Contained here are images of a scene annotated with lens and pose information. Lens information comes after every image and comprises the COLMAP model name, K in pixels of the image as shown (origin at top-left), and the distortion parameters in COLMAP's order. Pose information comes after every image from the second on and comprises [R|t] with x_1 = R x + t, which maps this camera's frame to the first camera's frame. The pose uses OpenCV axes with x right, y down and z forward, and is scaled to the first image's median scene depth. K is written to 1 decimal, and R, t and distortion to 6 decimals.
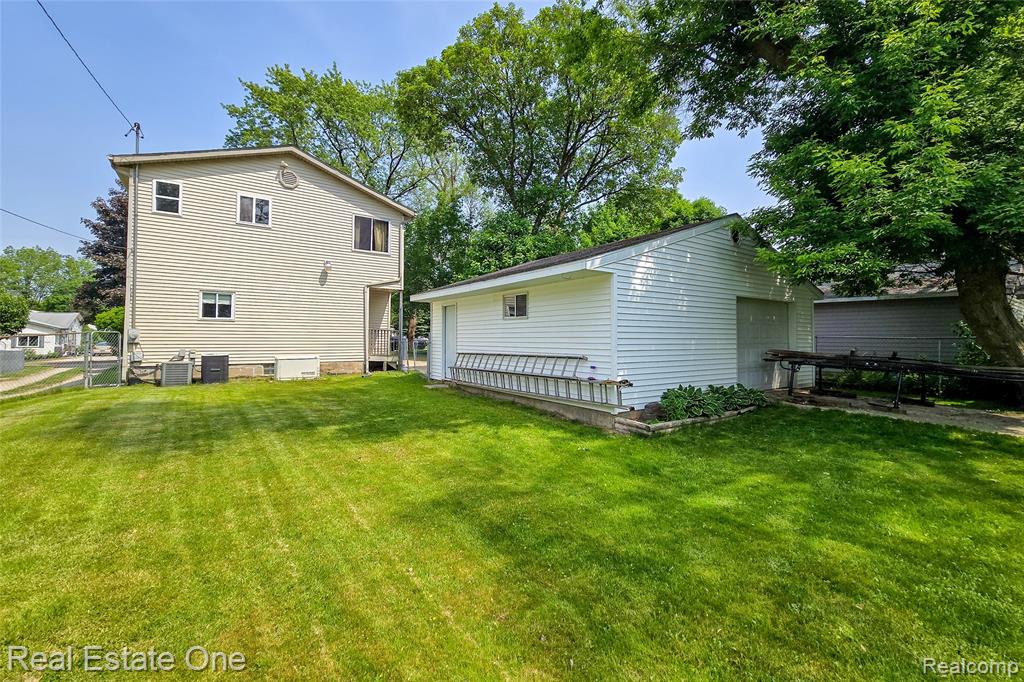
lens RADIAL K [[413.4, 0, 491.2], [0, 413.4, 327.2], [0, 0, 1]] dist [-0.000665, -0.000157]
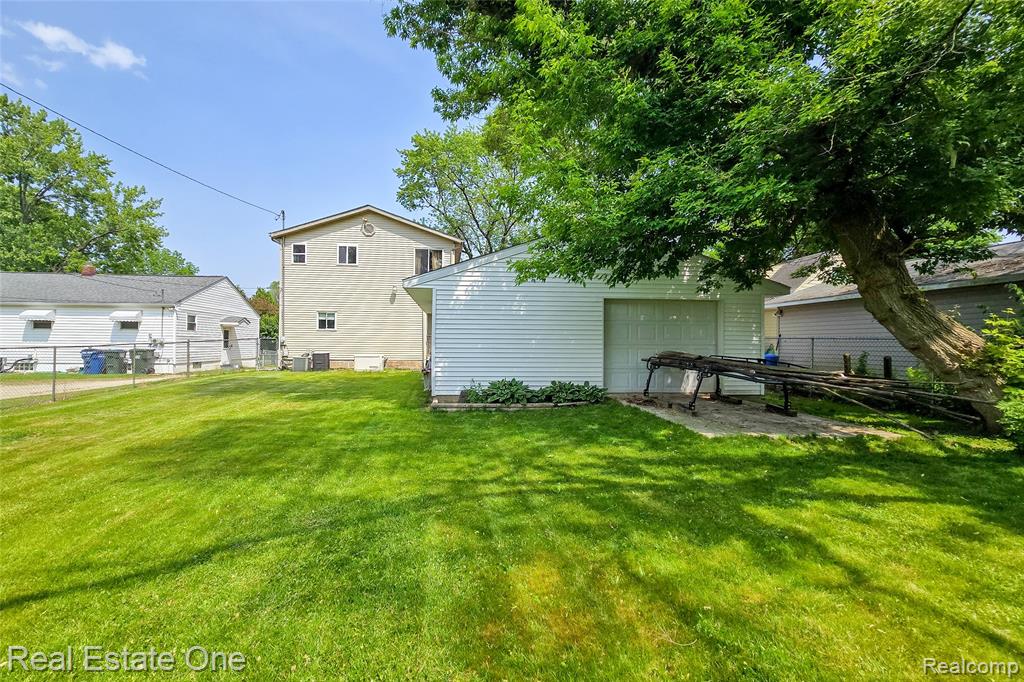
lens RADIAL K [[416.3, 0, 506.7], [0, 416.3, 336.5], [0, 0, 1]] dist [-0.001383, -0.000090]
pose [[0.879491, -0.009855, -0.475814, 0.635511], [0.010367, 0.999945, -0.001549, 0.014550], [0.475803, -0.003571, 0.879545, -0.026286]]
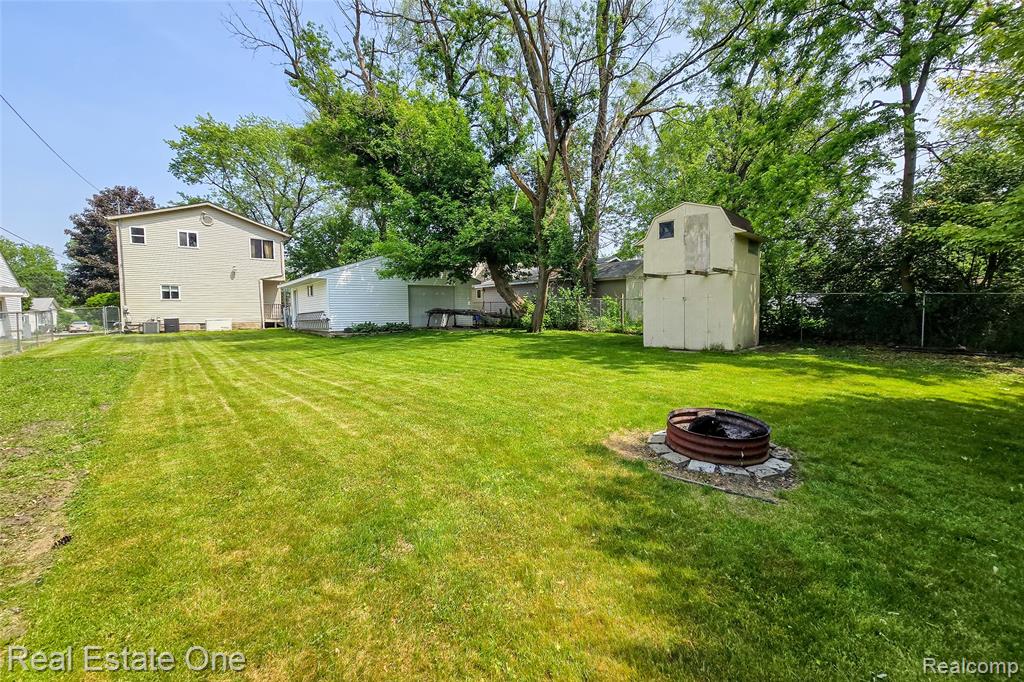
lens RADIAL K [[416.3, 0, 506.7], [0, 416.3, 336.5], [0, 0, 1]] dist [-0.001383, -0.000090]
pose [[0.996505, -0.027082, 0.079022, 0.690106], [0.020880, 0.996712, 0.078285, 0.030954], [-0.080883, -0.076361, 0.993794, -0.996975]]
